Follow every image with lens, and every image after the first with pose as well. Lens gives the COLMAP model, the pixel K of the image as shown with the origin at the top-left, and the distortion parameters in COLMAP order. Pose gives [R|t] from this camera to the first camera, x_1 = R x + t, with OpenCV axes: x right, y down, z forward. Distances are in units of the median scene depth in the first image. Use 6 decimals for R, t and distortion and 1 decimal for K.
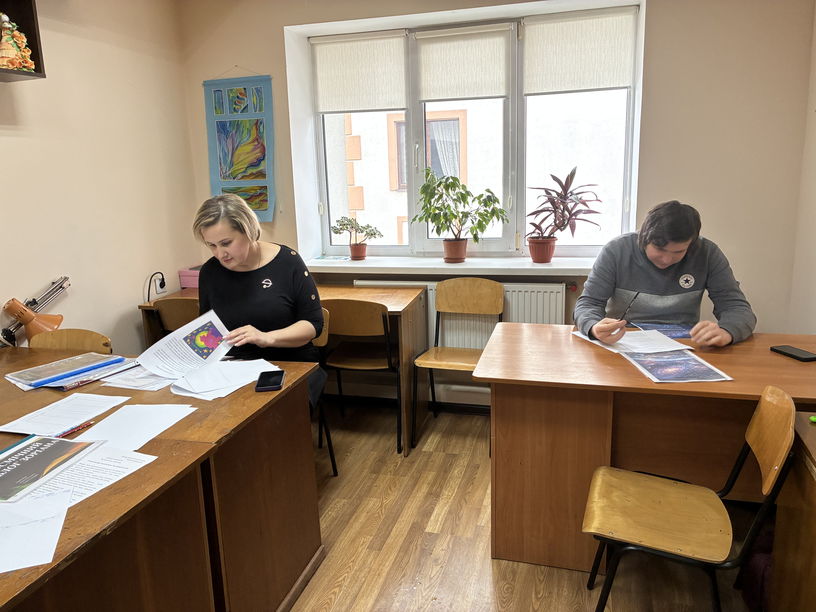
lens RADIAL K [[656.7, 0, 405.4], [0, 656.7, 304.8], [0, 0, 1]] dist [0.000289, -0.009377]
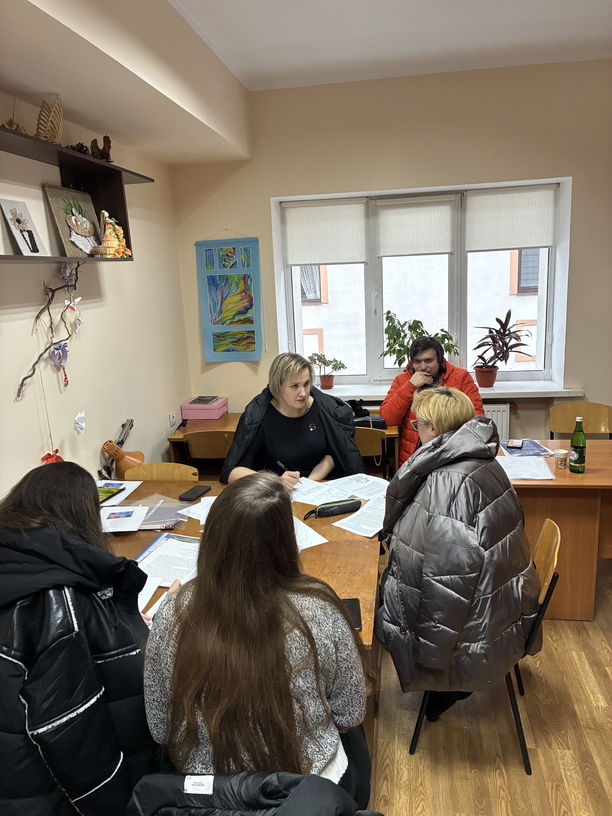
lens RADIAL K [[656.7, 0, 306.7], [0, 656.7, 410.2], [0, 0, 1]] dist [0.000289, -0.009377]
pose [[0.991133, -0.044983, 0.125027, -0.279193], [0.044554, 0.998988, 0.006230, -0.042155], [-0.125181, -0.000604, 0.992134, -0.184443]]
